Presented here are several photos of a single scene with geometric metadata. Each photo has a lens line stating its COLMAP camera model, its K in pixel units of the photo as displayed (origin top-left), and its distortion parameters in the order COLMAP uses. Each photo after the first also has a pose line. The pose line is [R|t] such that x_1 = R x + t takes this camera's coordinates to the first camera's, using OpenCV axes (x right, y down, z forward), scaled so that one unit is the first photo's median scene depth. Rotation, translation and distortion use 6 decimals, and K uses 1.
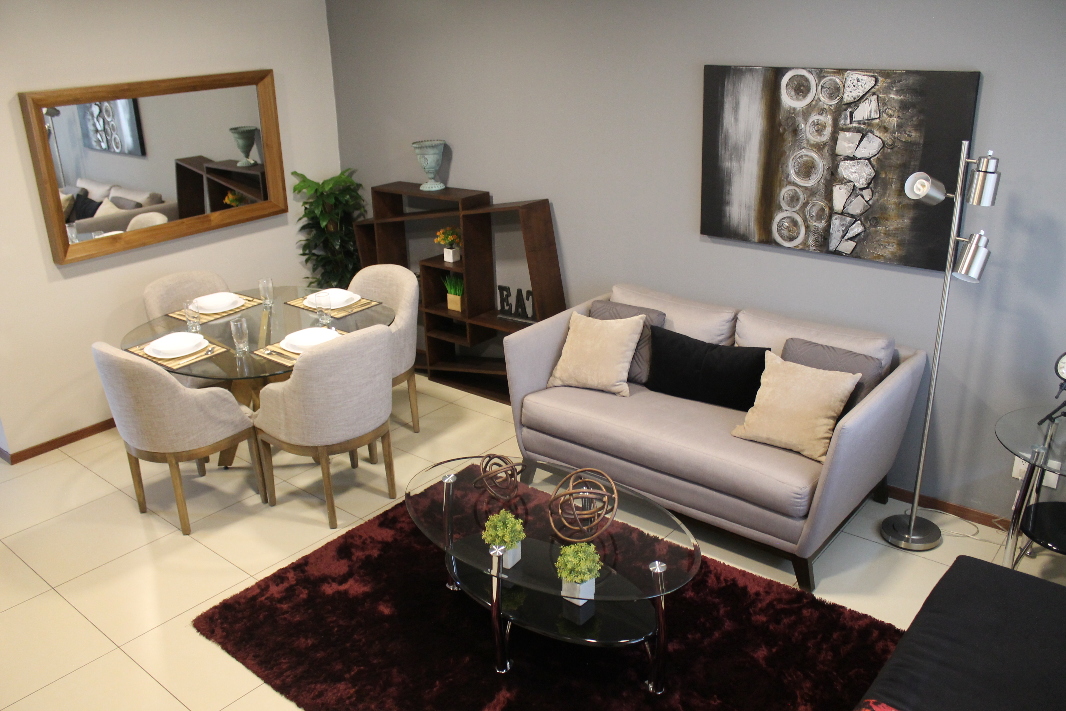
lens RADIAL K [[908.5, 0, 533.0], [0, 908.5, 355.5], [0, 0, 1]] dist [-0.148768, 0.143435]
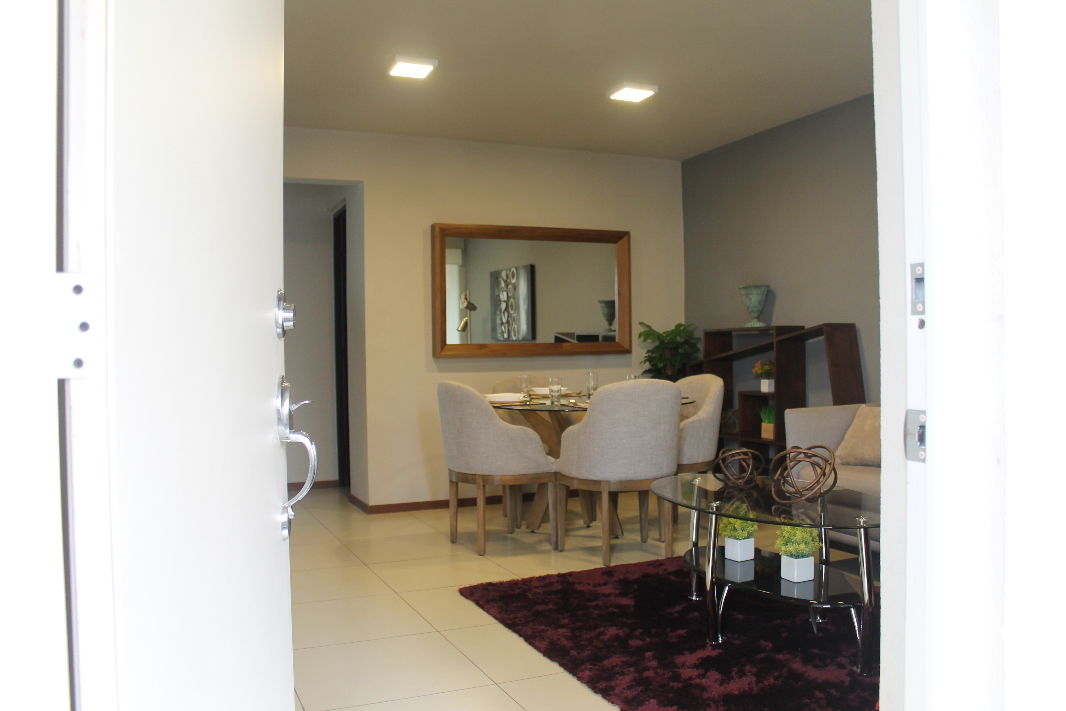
lens RADIAL K [[908.5, 0, 533.0], [0, 908.5, 355.5], [0, 0, 1]] dist [-0.148768, 0.143435]
pose [[0.898769, 0.019461, -0.437991, 0.126352], [-0.166698, 0.939152, -0.300341, 0.222549], [0.405495, 0.342950, 0.847325, -0.027018]]
